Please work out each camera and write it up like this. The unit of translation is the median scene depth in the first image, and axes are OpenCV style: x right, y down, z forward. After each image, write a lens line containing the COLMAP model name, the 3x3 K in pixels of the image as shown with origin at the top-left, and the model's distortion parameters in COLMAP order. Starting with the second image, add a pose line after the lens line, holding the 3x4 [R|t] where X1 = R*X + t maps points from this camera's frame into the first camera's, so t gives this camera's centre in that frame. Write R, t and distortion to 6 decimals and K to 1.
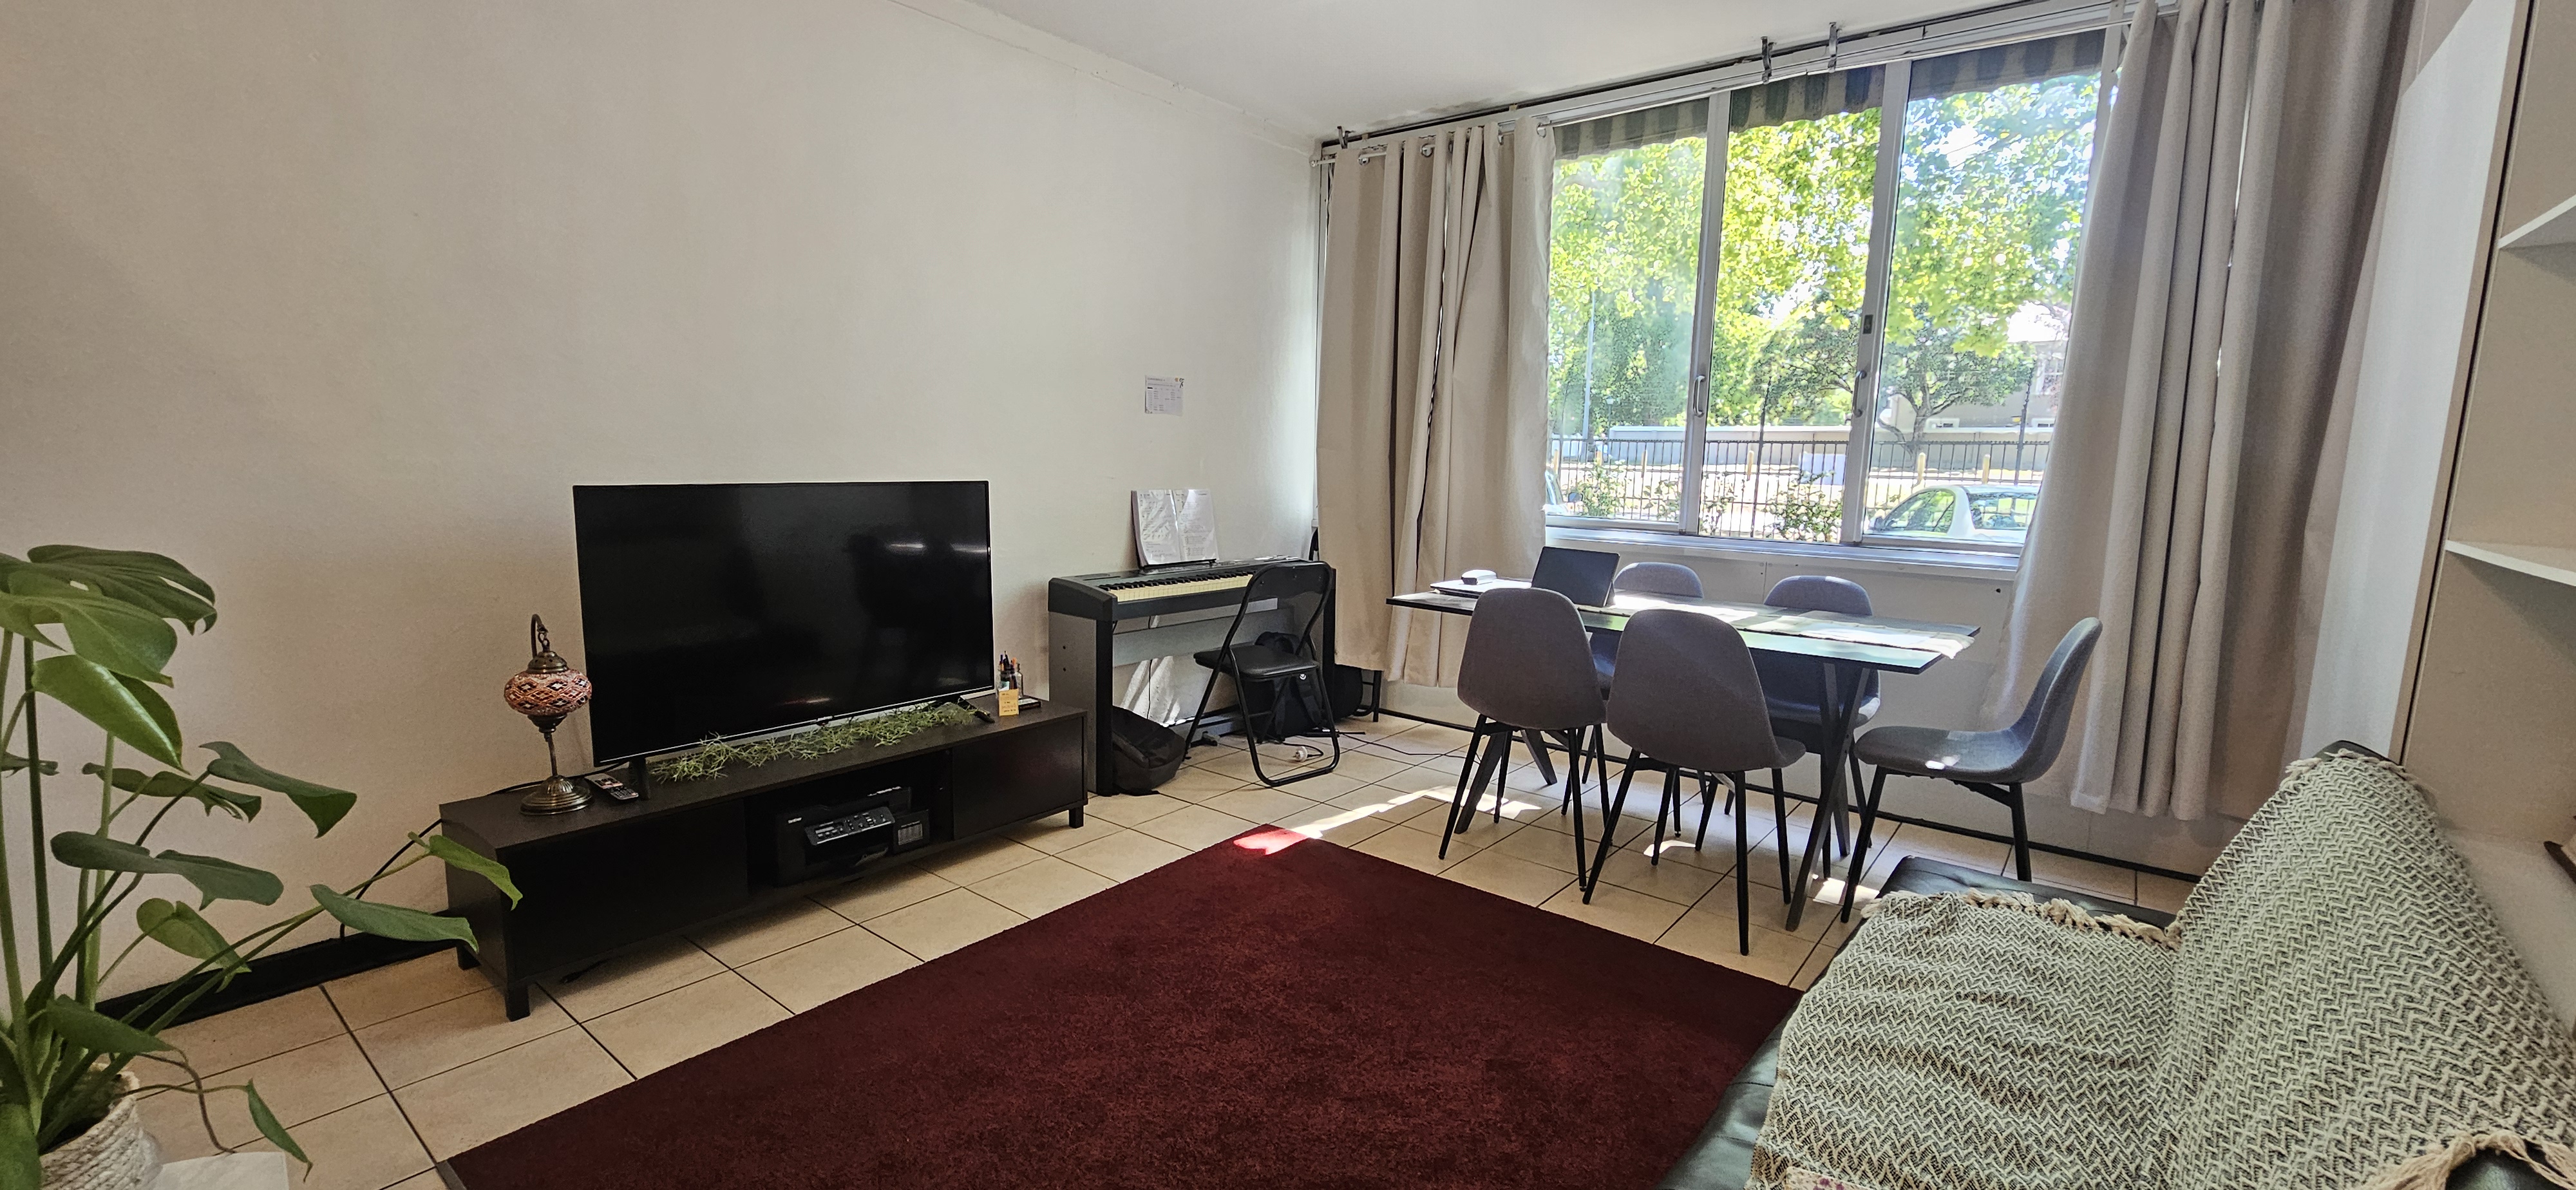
lens RADIAL K [[1027.8, 0, 1262.9], [0, 1027.8, 597.4], [0, 0, 1]] dist [0.001221, 0.000095]
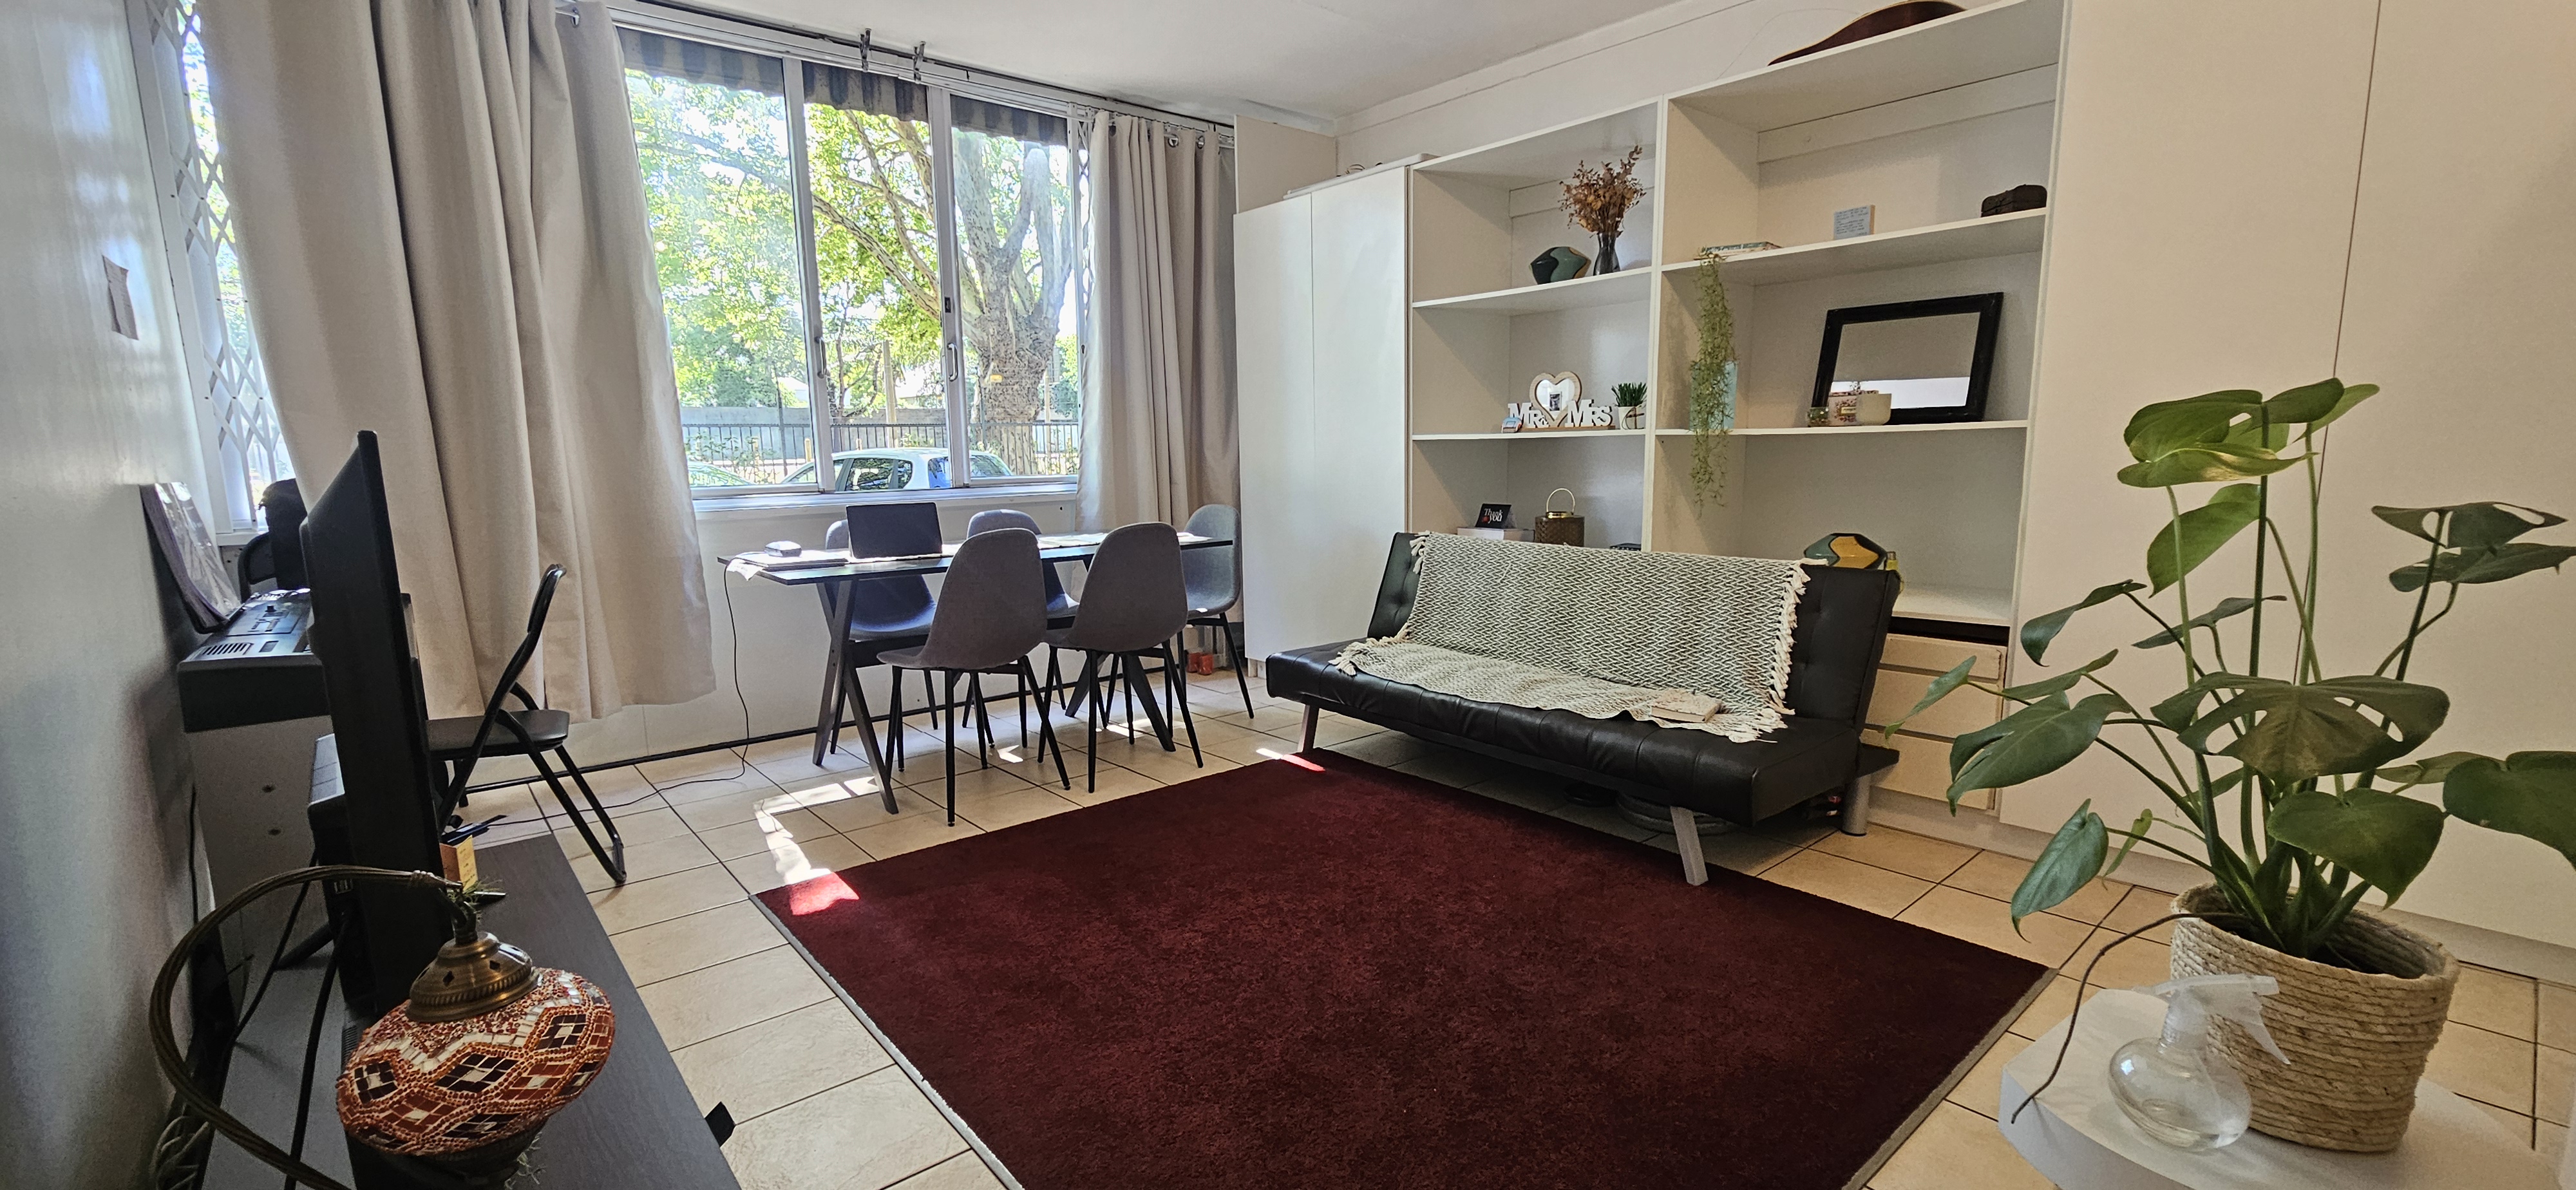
lens RADIAL K [[1067.4, 0, 1263.8], [0, 1067.4, 602.5], [0, 0, 1]] dist [0.002503, 0.000500]
pose [[0.202167, -0.175644, 0.963472, -0.615270], [0.153147, 0.977353, 0.146039, -0.049435], [-0.967303, 0.118029, 0.224488, 0.400149]]
